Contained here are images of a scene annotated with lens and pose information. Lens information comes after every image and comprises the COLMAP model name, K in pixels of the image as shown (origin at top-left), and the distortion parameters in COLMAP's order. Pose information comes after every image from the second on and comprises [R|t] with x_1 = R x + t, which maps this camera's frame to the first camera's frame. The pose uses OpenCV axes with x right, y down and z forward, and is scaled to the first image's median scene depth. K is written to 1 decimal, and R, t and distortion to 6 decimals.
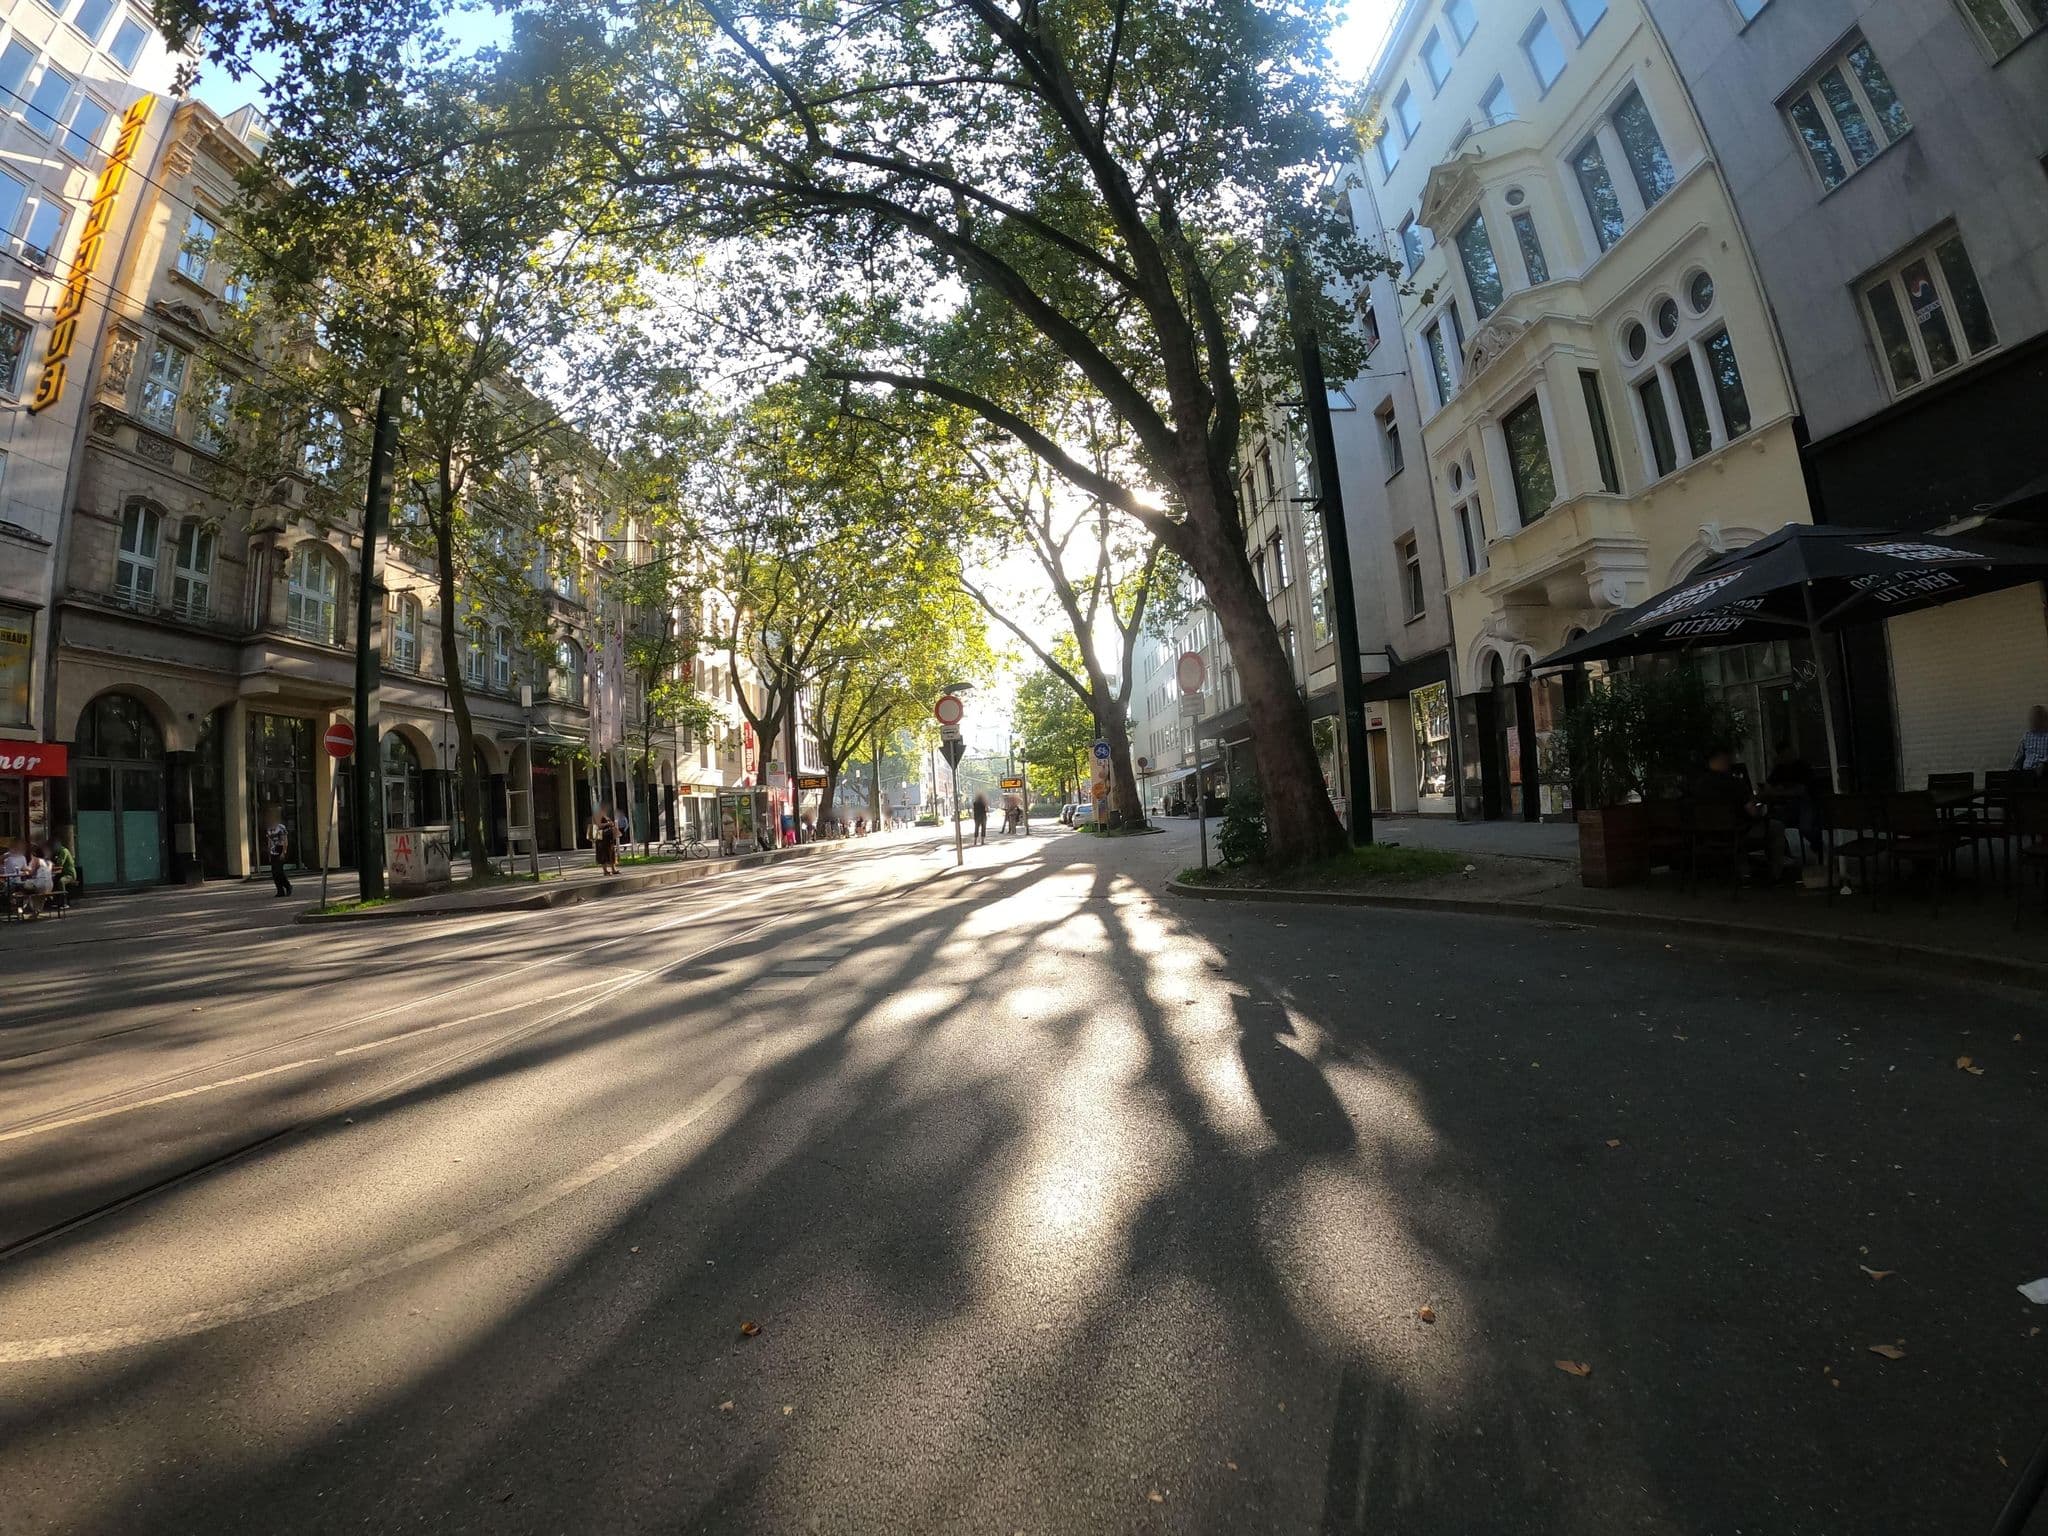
lens RADIAL K [[1501.5, 0, 1024.0], [0, 1501.5, 768.0], [0, 0, 1]] dist [-0.000665, 0.000032]
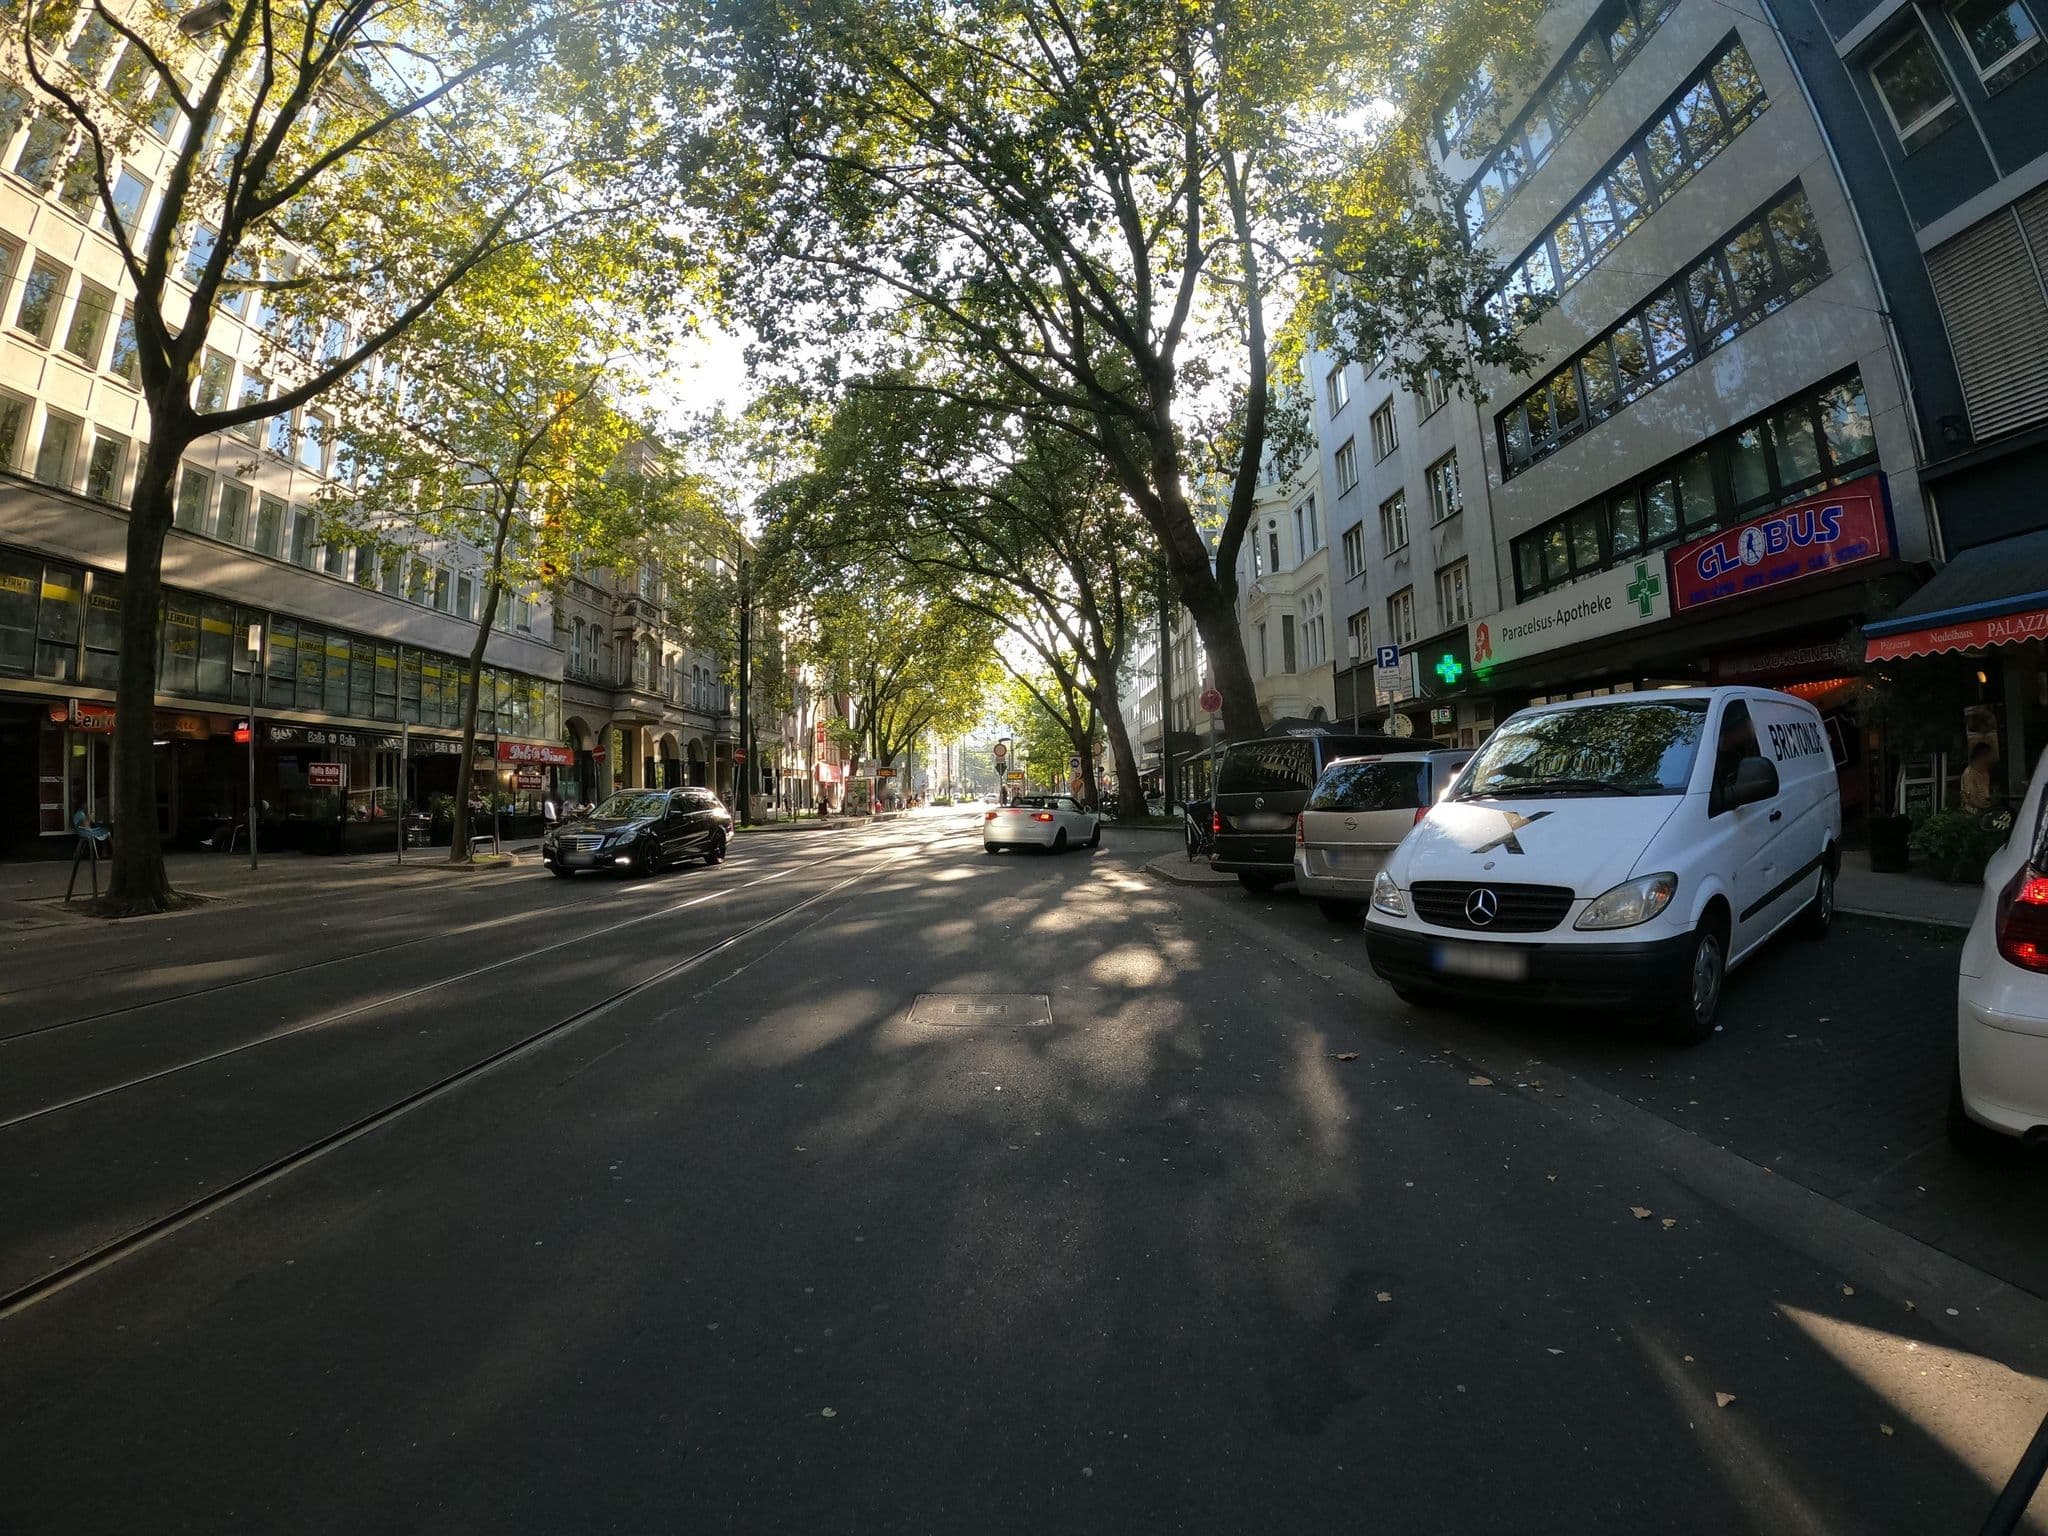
lens RADIAL K [[1501.5, 0, 1024.0], [0, 1501.5, 768.0], [0, 0, 1]] dist [-0.000665, 0.000032]
pose [[0.999065, 0.042964, 0.004853, -0.013871], [-0.043019, 0.999003, 0.011921, -0.025965], [-0.004336, -0.012118, 0.999917, -0.695862]]
